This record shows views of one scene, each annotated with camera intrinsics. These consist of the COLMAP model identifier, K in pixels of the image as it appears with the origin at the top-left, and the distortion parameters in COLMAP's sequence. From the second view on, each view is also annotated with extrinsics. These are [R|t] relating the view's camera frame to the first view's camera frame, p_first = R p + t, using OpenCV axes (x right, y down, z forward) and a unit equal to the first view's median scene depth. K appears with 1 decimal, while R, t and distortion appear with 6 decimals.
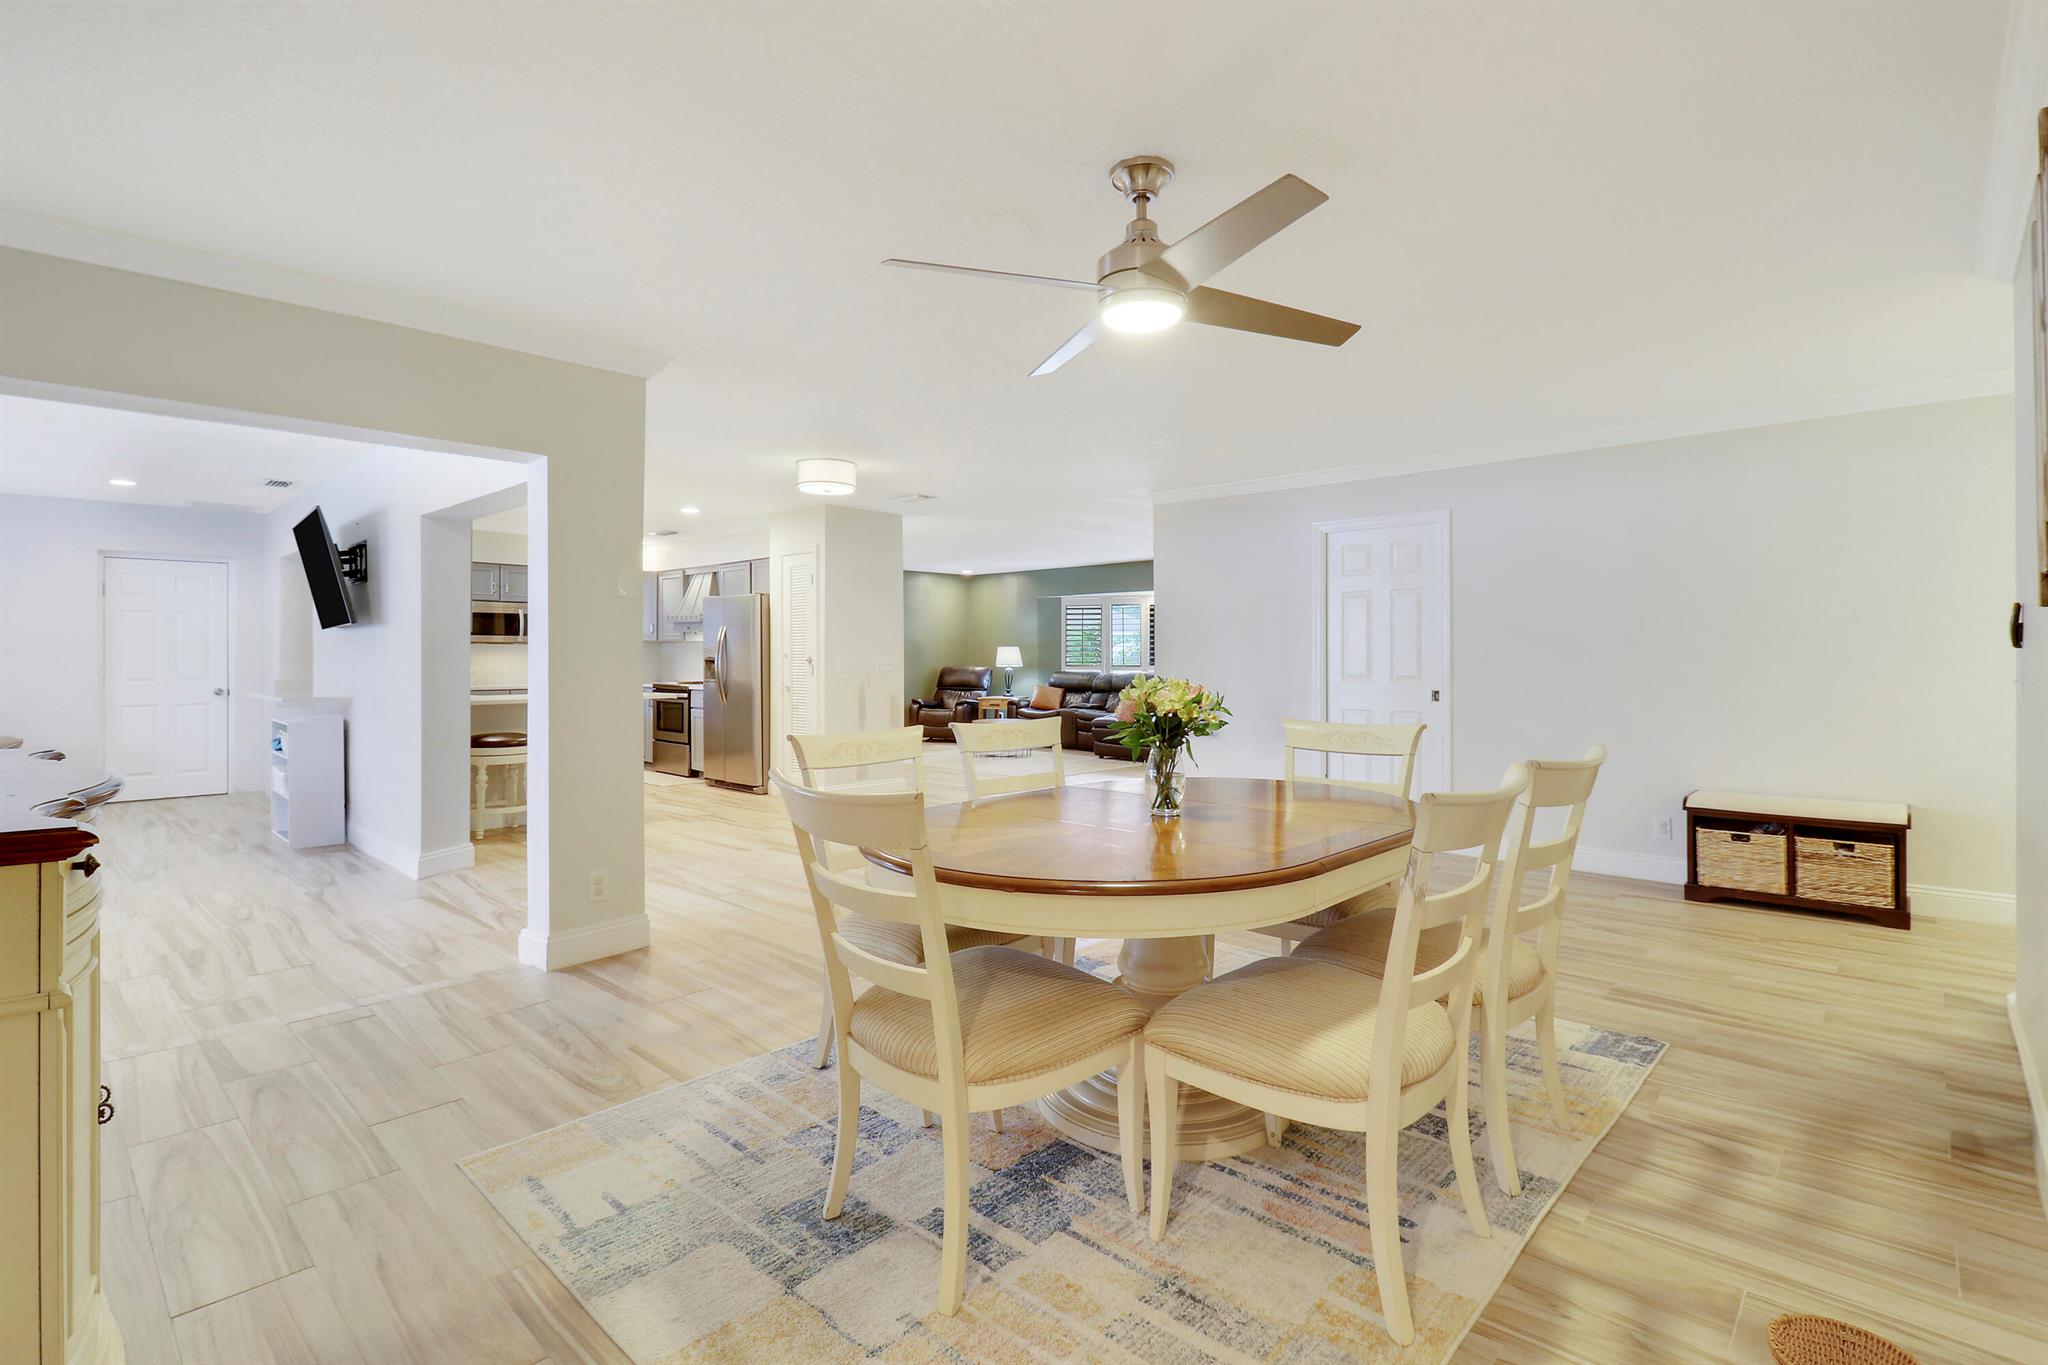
lens RADIAL K [[996.7, 0, 1020.4], [0, 996.7, 649.8], [0, 0, 1]] dist [-0.001203, 0.000268]
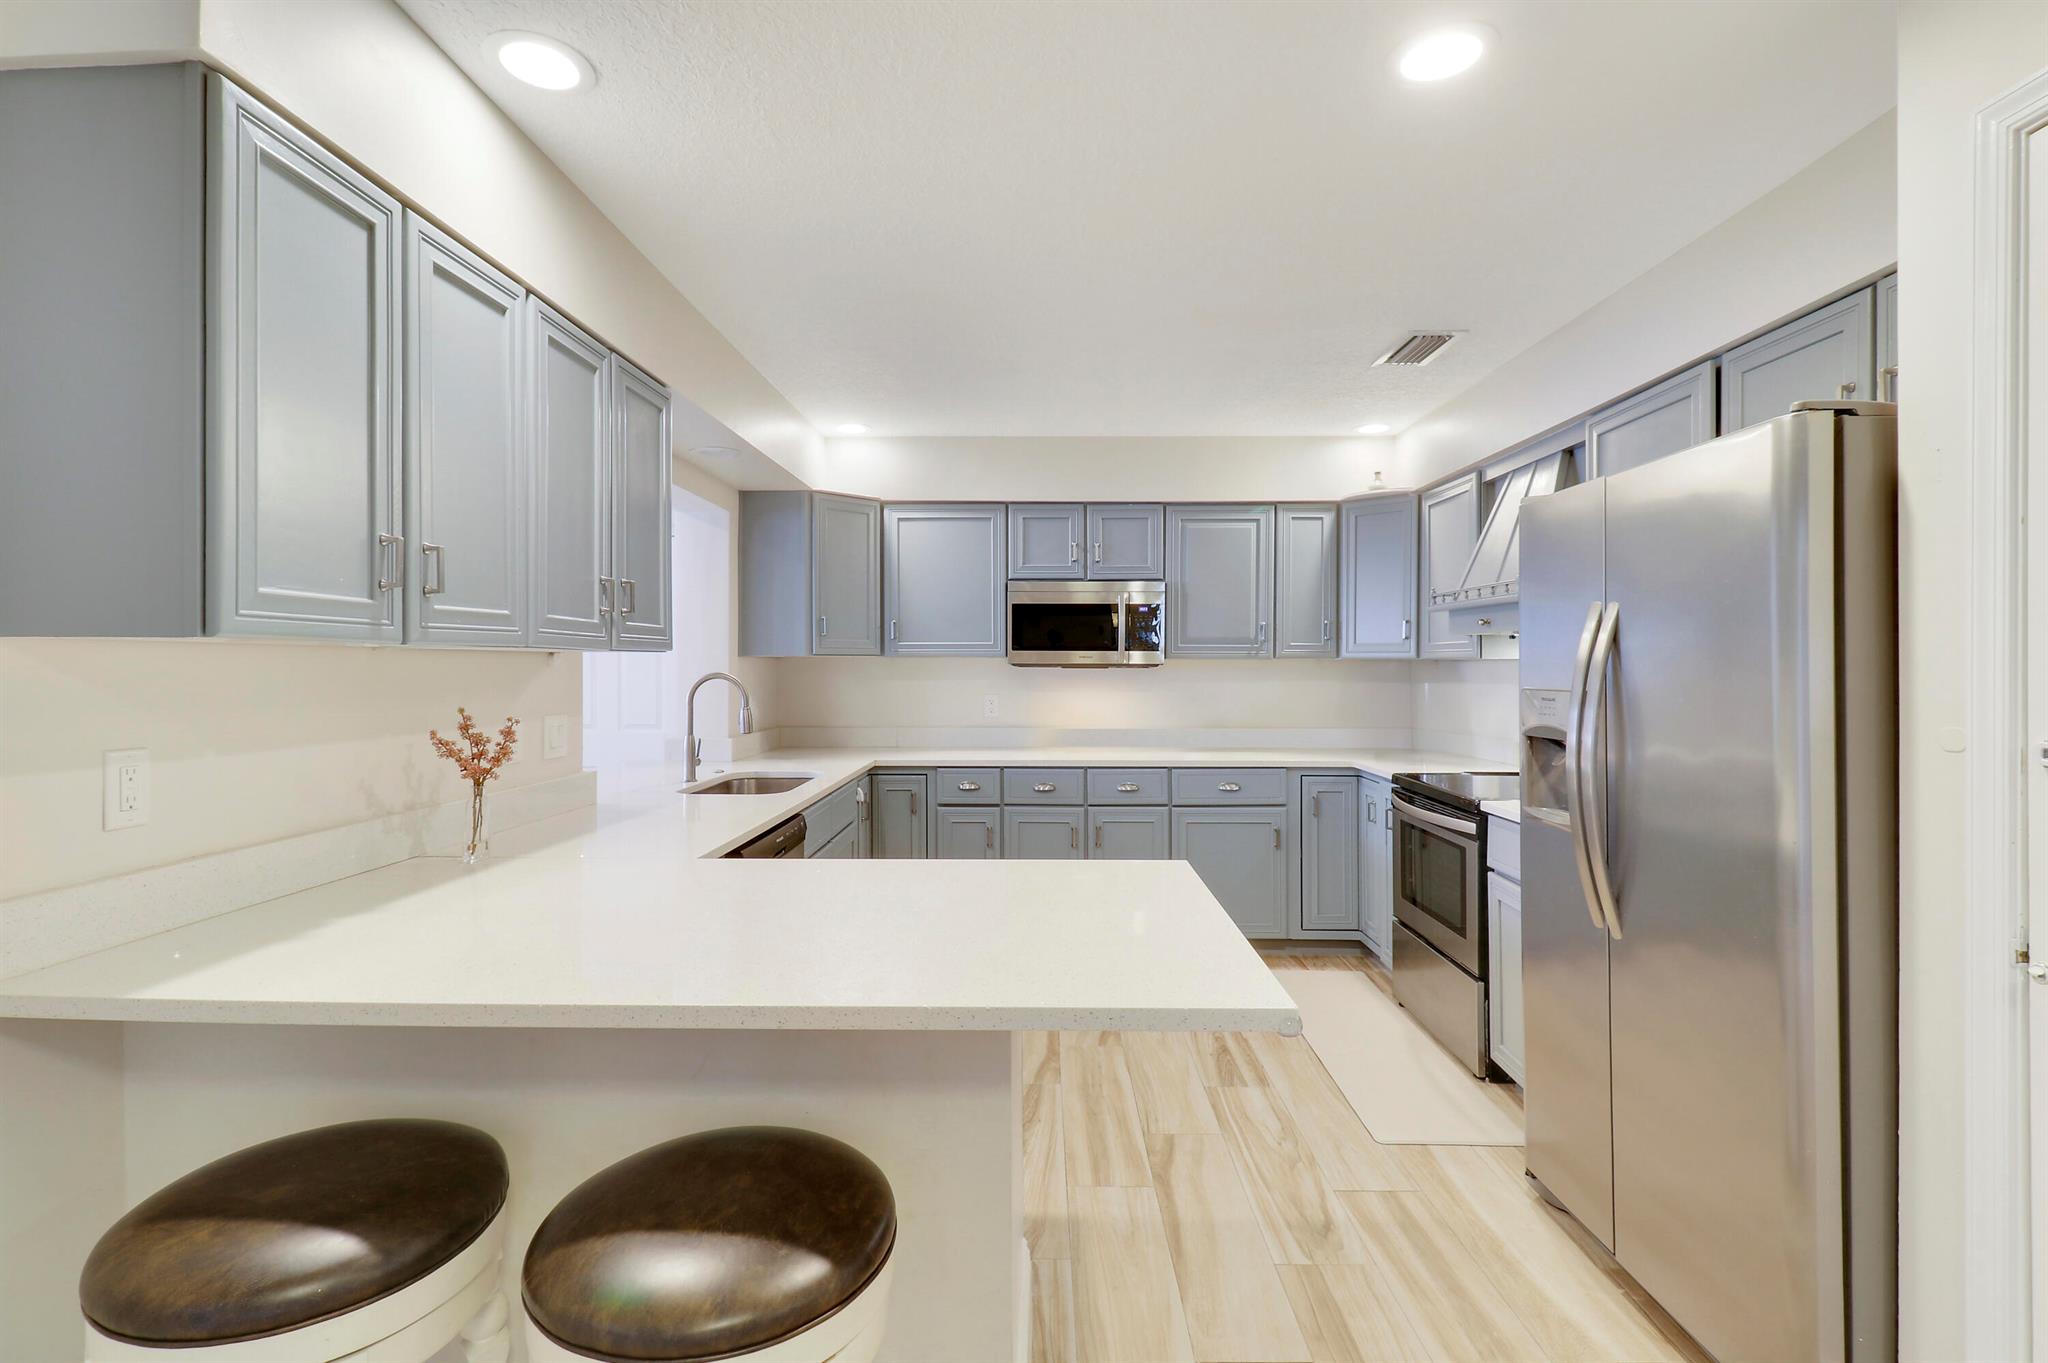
lens RADIAL K [[964.6, 0, 1024.0], [0, 964.6, 681.5], [0, 0, 1]] dist [-0.002629, -0.000209]
pose [[0.683446, 0.010131, -0.729931, -0.304198], [0.002412, 0.999867, 0.016136, -0.010936], [0.729997, -0.012788, 0.683331, 1.001869]]
